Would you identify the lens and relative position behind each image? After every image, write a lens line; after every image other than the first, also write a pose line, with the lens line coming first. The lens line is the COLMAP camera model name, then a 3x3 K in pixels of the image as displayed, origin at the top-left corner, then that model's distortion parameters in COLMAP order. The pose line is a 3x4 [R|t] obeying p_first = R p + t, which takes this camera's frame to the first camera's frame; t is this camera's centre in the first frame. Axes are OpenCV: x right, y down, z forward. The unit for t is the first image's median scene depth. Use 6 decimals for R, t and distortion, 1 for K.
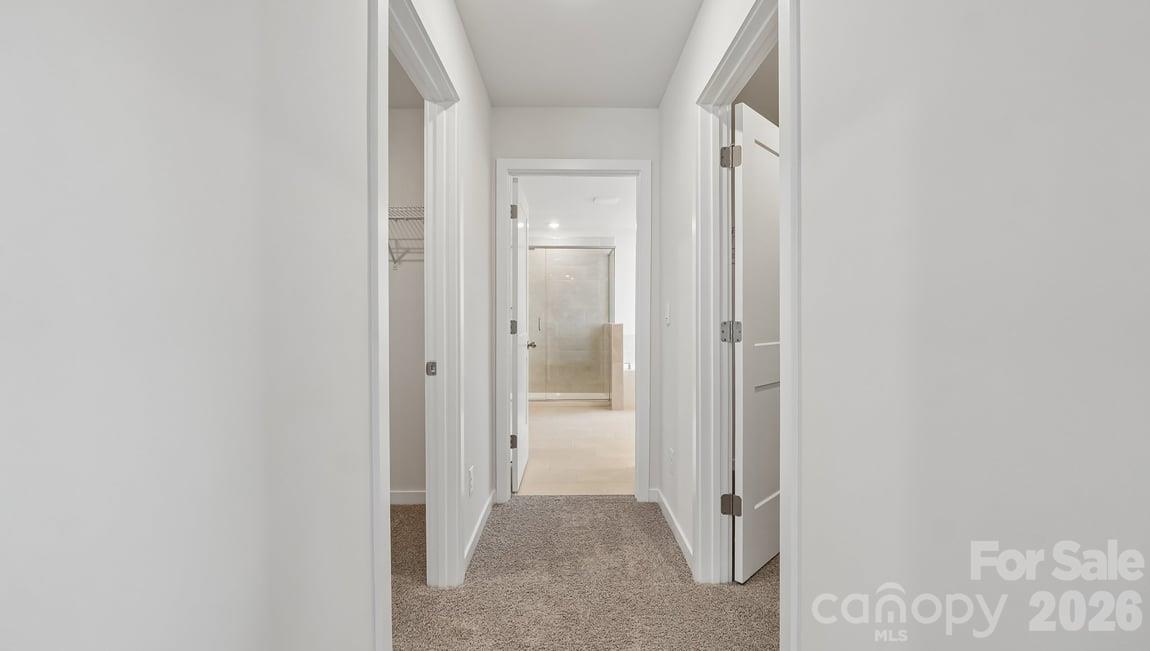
lens RADIAL K [[505.5, 0, 583.9], [0, 505.5, 325.2], [0, 0, 1]] dist [-0.011993, 0.012600]
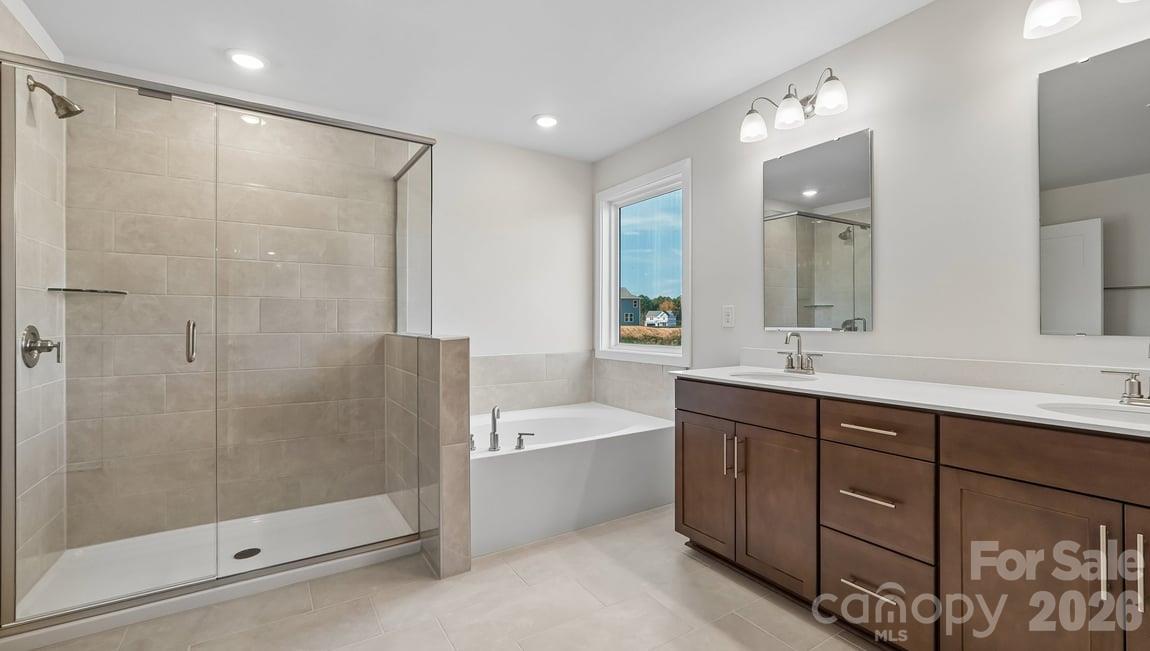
lens RADIAL K [[505.5, 0, 583.9], [0, 505.5, 325.2], [0, 0, 1]] dist [-0.011993, 0.012600]
pose [[0.858741, 0.005220, 0.512383, -0.038125], [0.003342, 0.999870, -0.015787, -0.004092], [-0.512398, 0.015270, 0.858612, 0.598602]]
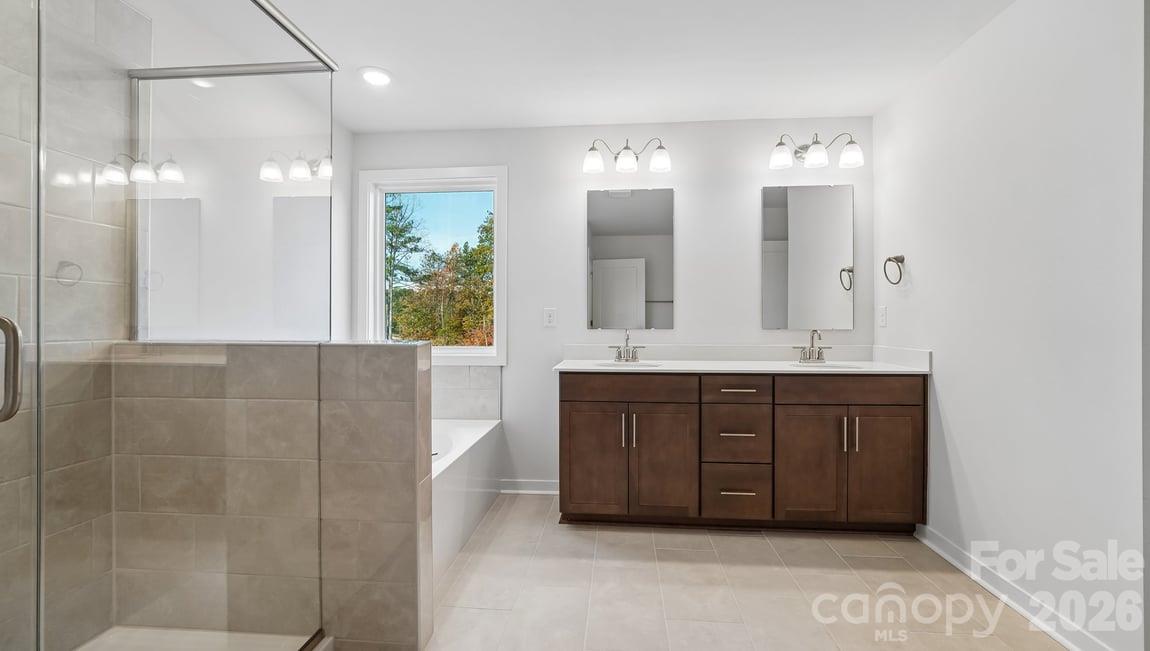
lens RADIAL K [[510.1, 0, 575.0], [0, 510.1, 325.5], [0, 0, 1]] dist [0.002016, 0.000215]
pose [[0.099846, 0.002353, 0.995000, -0.205186], [0.019526, 0.999800, -0.004324, -0.007750], [-0.994811, 0.019861, 0.099780, 0.837474]]
